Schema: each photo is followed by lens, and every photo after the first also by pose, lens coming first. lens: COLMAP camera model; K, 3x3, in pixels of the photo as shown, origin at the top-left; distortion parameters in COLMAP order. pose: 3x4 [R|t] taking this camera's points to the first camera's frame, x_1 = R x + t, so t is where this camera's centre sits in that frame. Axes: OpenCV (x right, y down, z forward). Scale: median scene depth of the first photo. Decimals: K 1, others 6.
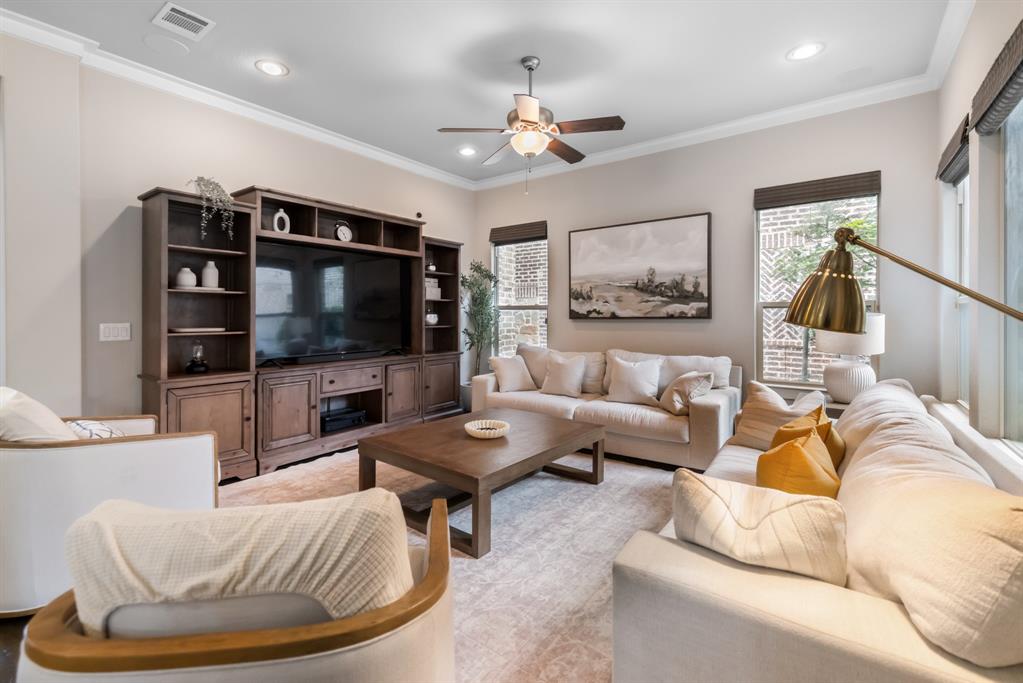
lens RADIAL K [[451.1, 0, 505.0], [0, 451.1, 320.3], [0, 0, 1]] dist [0.000409, 0.000899]
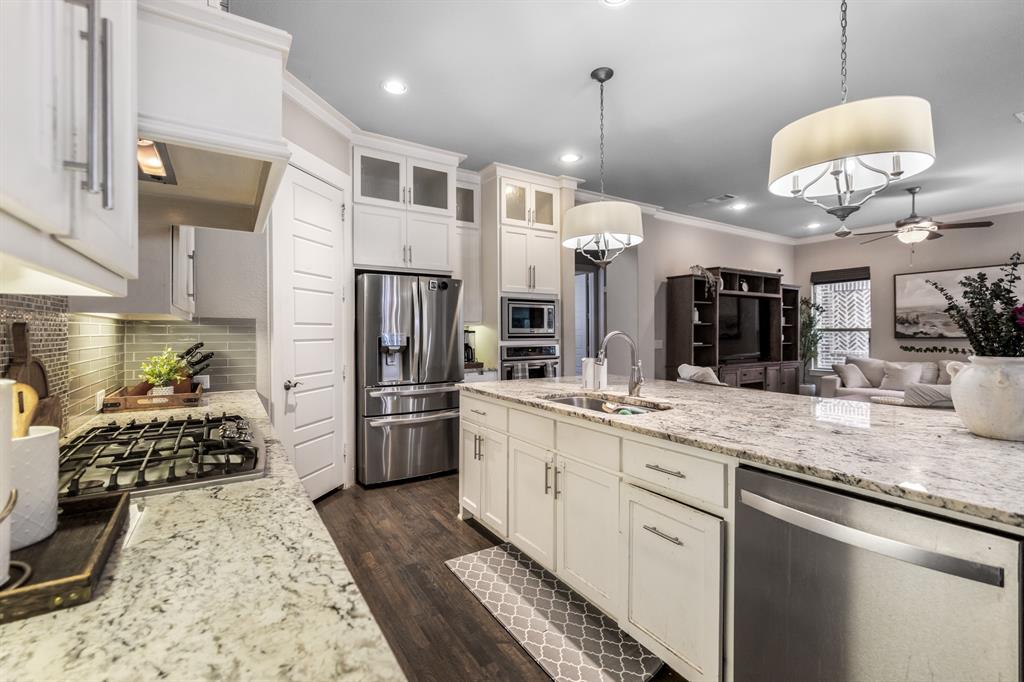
lens RADIAL K [[451.5, 0, 509.2], [0, 451.5, 334.7], [0, 0, 1]] dist [0.000409, 0.000899]
pose [[0.934982, -0.001201, -0.354693, -0.505580], [-0.002993, 0.999932, -0.011276, 0.005335], [0.354682, 0.011604, 0.934915, -0.758452]]
